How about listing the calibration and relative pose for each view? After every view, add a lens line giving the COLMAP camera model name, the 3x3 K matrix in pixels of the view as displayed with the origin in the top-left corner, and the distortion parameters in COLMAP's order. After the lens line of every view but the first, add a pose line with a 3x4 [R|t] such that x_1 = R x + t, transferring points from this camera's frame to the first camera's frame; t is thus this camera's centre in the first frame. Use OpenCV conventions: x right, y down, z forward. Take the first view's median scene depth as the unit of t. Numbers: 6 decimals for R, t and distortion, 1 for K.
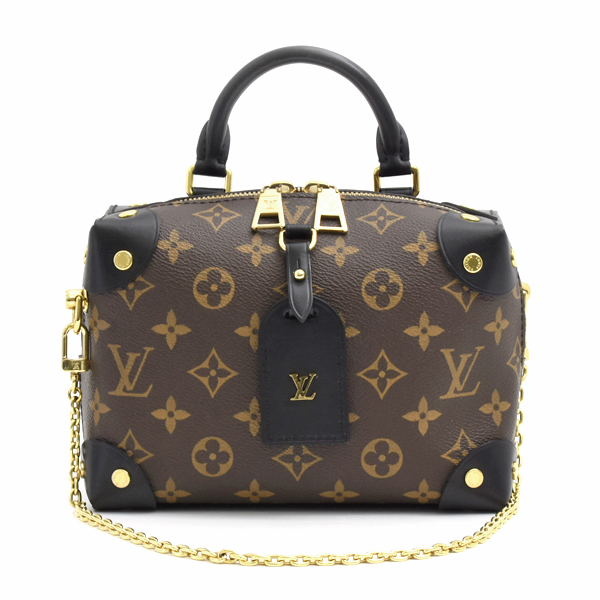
lens RADIAL K [[2672.4, 0, 300.9], [0, 2672.4, 300.5], [0, 0, 1]] dist [-0.225287, 0.000000]
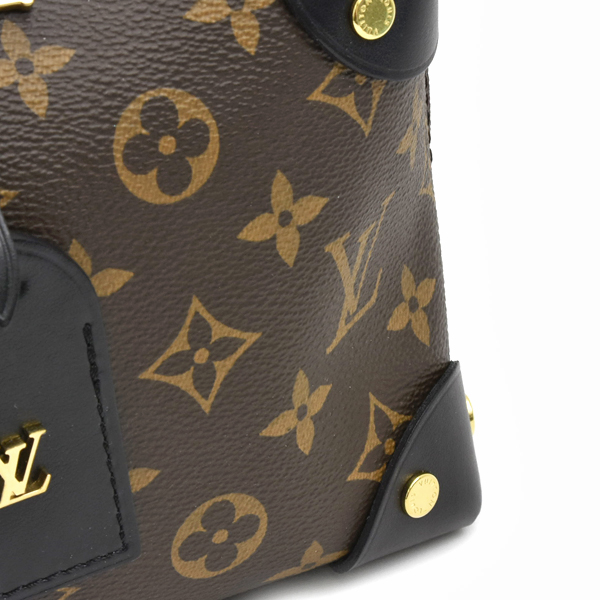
lens RADIAL K [[2672.4, 0, 300.2], [0, 2672.4, 300.0], [0, 0, 1]] dist [-0.225287, 0.000000]
pose [[0.877901, -0.302291, 0.371363, -0.093946], [0.144725, 0.906777, 0.395993, -0.125512], [-0.456448, -0.293897, 0.839809, 0.676225]]
